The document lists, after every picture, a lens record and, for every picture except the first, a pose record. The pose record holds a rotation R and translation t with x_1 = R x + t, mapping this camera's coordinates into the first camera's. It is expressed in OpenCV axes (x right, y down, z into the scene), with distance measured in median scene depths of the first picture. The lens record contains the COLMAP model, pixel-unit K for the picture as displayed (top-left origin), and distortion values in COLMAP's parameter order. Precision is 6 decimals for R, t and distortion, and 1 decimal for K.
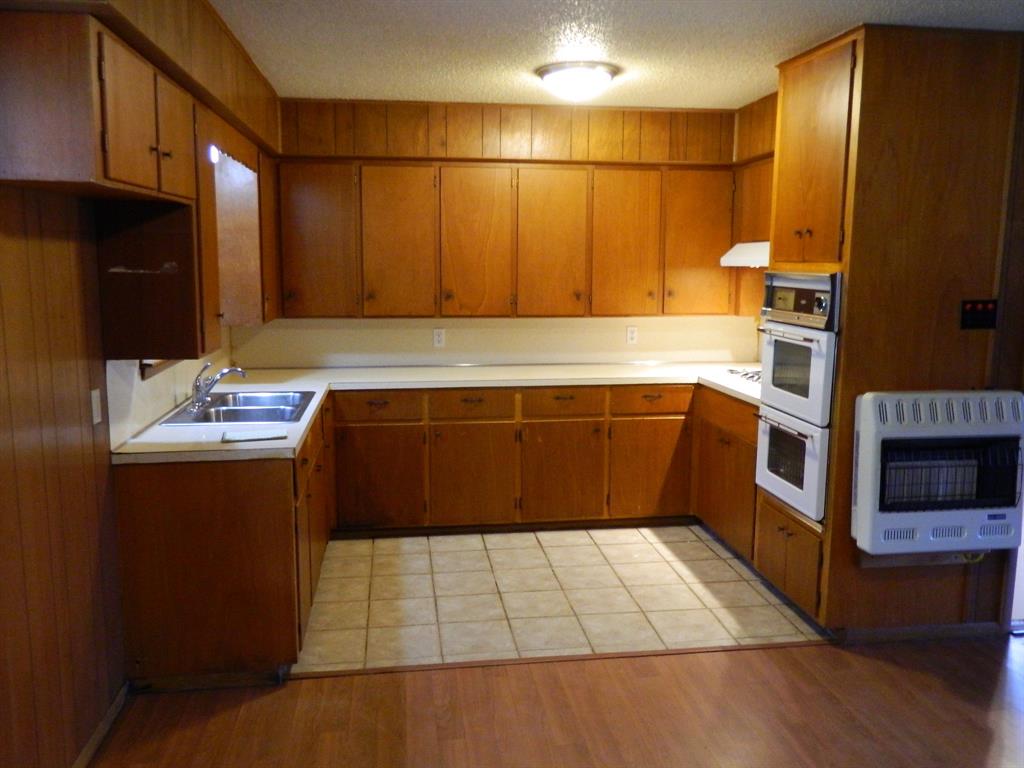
lens RADIAL K [[841.7, 0, 510.7], [0, 841.7, 384.4], [0, 0, 1]] dist [-0.008342, 0.000213]
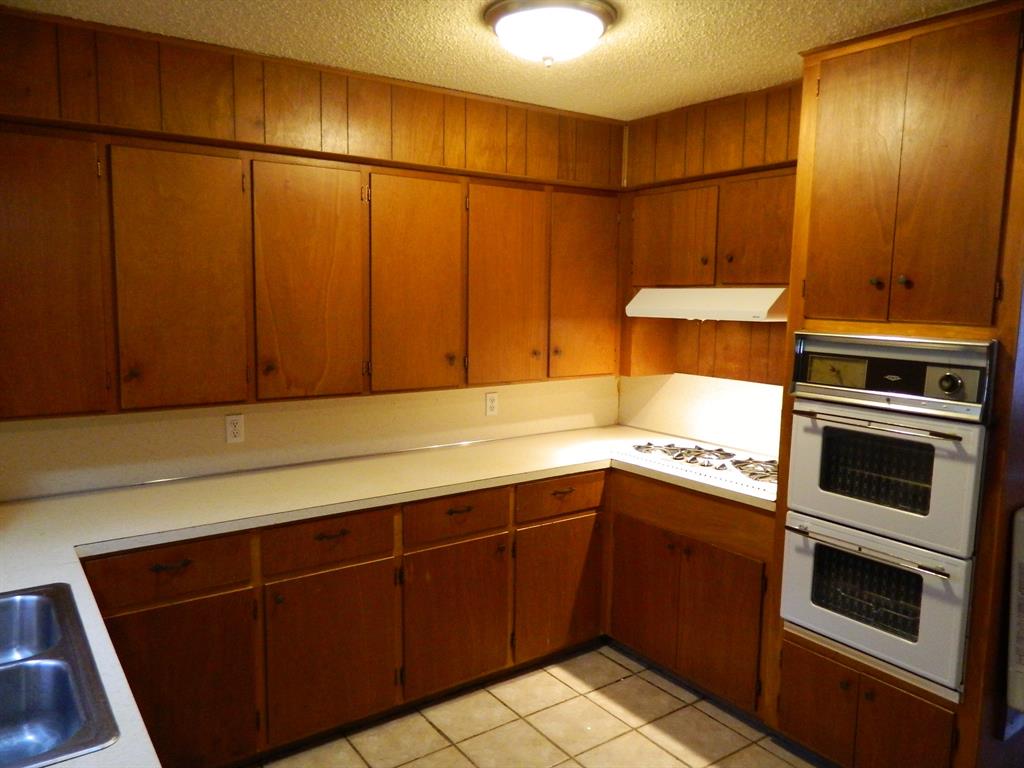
lens RADIAL K [[759.9, 0, 514.8], [0, 759.9, 380.5], [0, 0, 1]] dist [0.002575, -0.004136]
pose [[0.884184, -0.046850, 0.464783, -0.177334], [0.058934, 0.998196, -0.011495, -0.079011], [-0.463405, 0.037555, 0.885350, 0.419662]]
